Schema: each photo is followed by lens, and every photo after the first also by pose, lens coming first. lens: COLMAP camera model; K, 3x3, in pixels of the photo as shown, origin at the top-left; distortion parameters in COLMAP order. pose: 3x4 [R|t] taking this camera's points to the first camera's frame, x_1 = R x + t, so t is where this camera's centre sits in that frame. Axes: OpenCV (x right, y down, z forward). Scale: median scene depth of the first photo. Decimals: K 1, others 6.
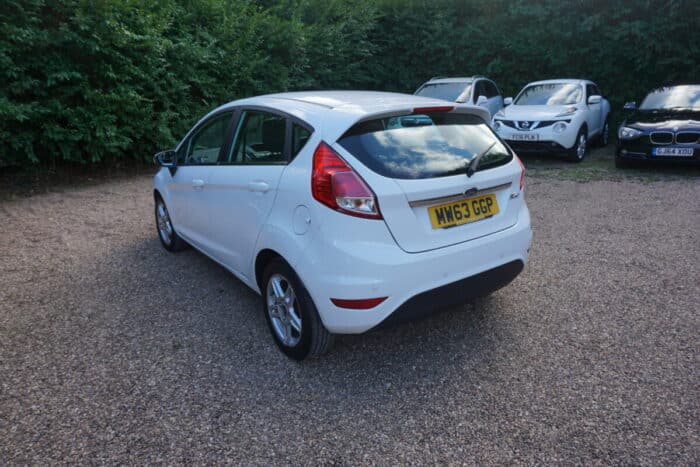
lens RADIAL K [[488.1, 0, 373.0], [0, 488.1, 232.2], [0, 0, 1]] dist [-0.032120, 0.000737]
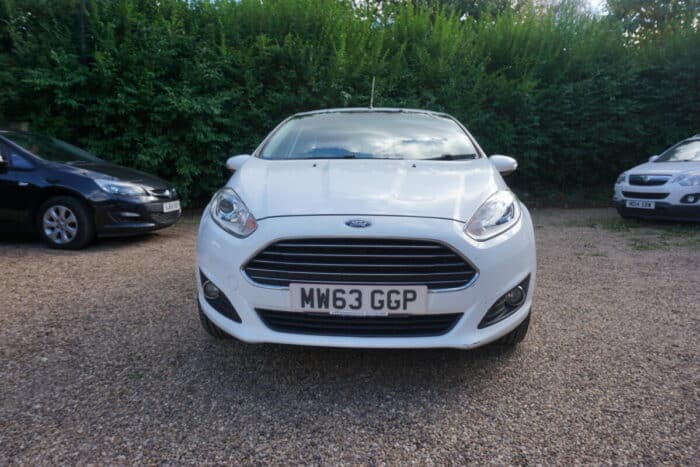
lens RADIAL K [[484.6, 0, 348.7], [0, 484.6, 231.7], [0, 0, 1]] dist [-0.018390, 0.002014]
pose [[0.781713, 0.098568, -0.615800, 0.314369], [-0.194771, 0.976625, -0.090923, 0.055300], [0.592444, 0.191016, 0.782639, 0.094030]]
